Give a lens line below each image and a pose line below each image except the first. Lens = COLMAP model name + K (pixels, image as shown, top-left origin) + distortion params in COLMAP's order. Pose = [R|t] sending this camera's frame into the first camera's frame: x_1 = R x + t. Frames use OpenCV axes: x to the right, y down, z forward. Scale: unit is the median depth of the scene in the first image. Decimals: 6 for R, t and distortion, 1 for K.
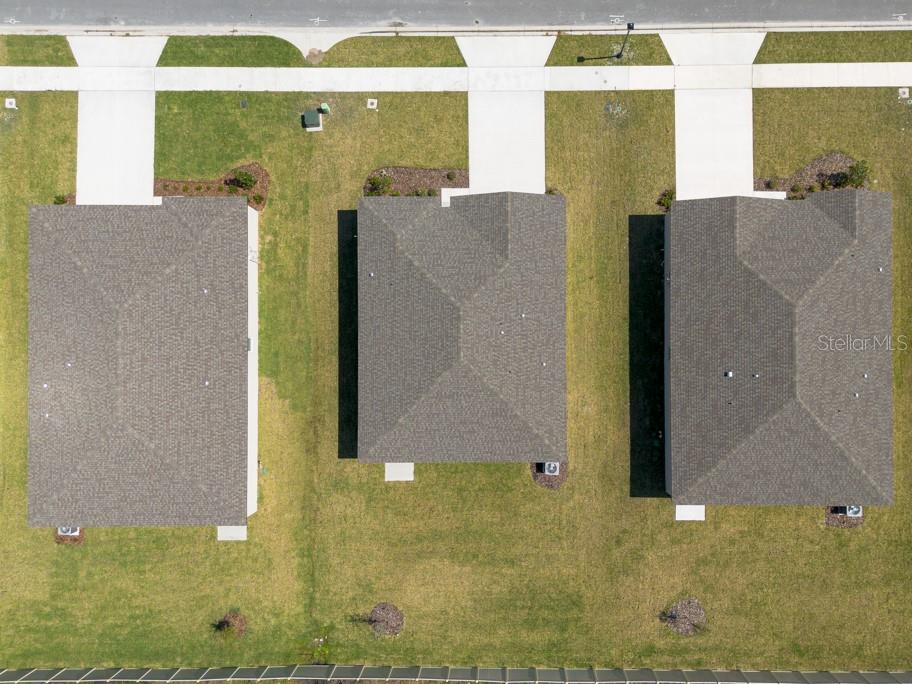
lens RADIAL K [[705.2, 0, 496.8], [0, 705.2, 341.1], [0, 0, 1]] dist [0.067383, -0.061218]
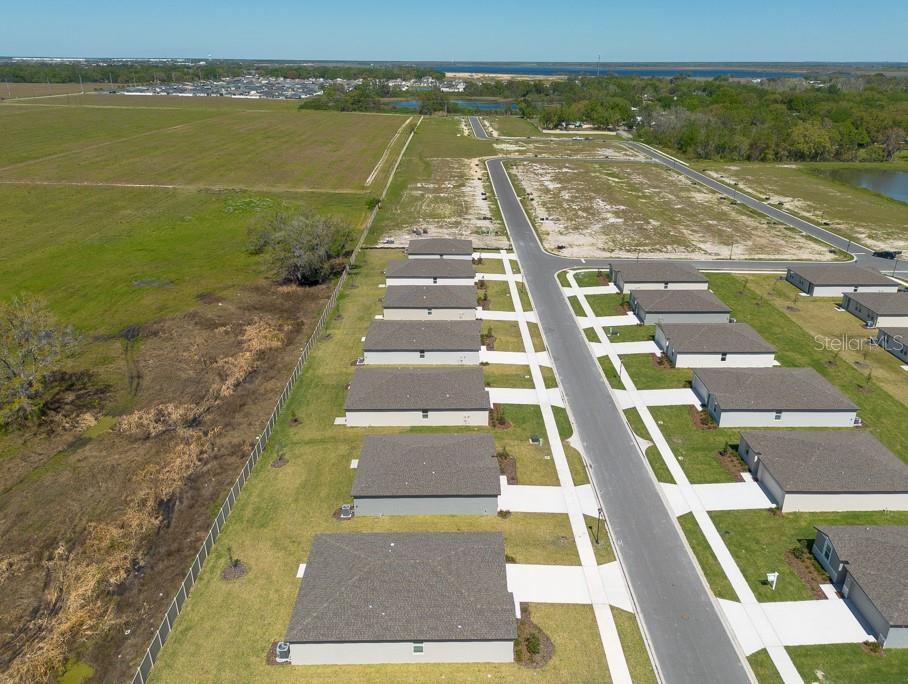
lens RADIAL K [[671.0, 0, 472.0], [0, 671.0, 340.1], [0, 0, 1]] dist [0.057266, -0.045599]
pose [[0.027994, 0.391609, -0.919706, 1.407076], [-0.999598, 0.015178, -0.023962, -0.091176], [0.004576, 0.920007, 0.391876, -0.015544]]
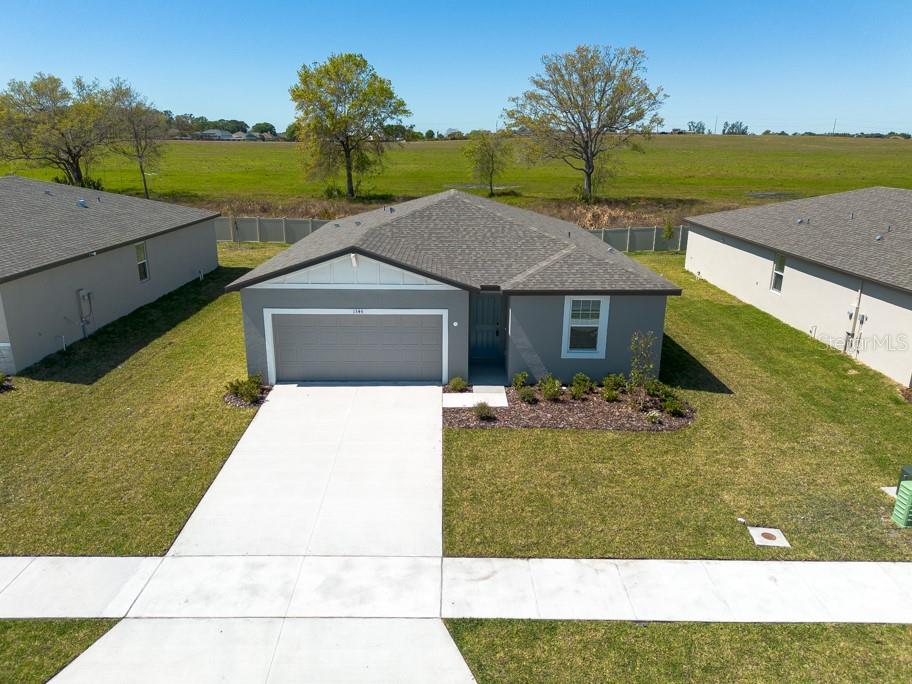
lens RADIAL K [[669.4, 0, 456.0], [0, 669.4, 342.0], [0, 0, 1]] dist [0.029694, -0.001801]
pose [[-0.999993, 0.000108, -0.003832, -0.046016], [-0.003725, -0.264085, 0.964492, -0.592211], [-0.000907, 0.964500, 0.264083, 0.864322]]
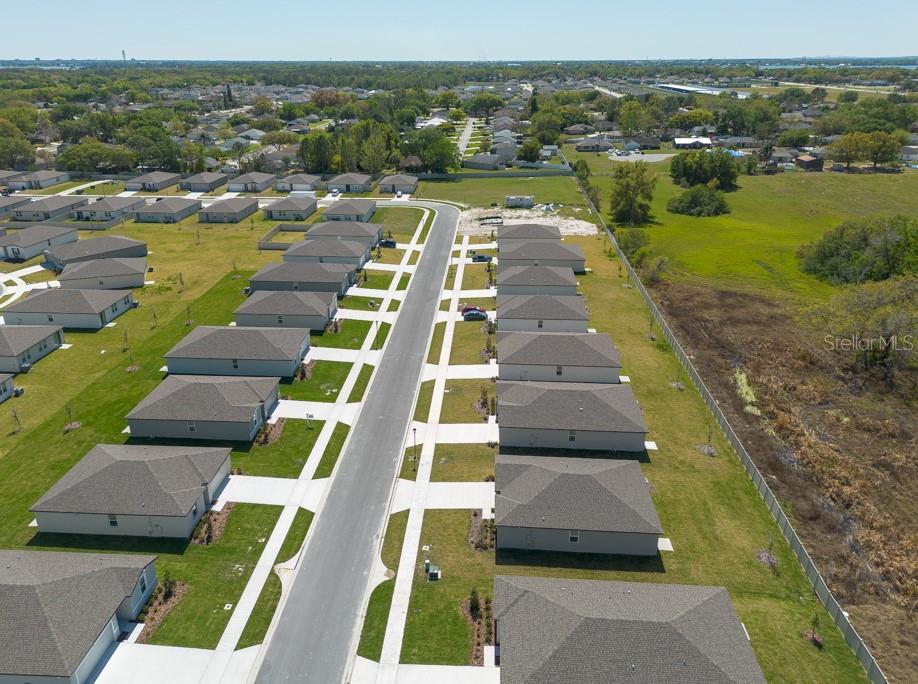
lens RADIAL K [[664.9, 0, 440.5], [0, 664.9, 342.5], [0, 0, 1]] dist [0.043181, -0.000452]
pose [[0.084926, -0.384919, 0.919035, -1.362019], [0.996355, 0.040252, -0.075213, -0.214073], [-0.008042, 0.922072, 0.386934, 0.023915]]
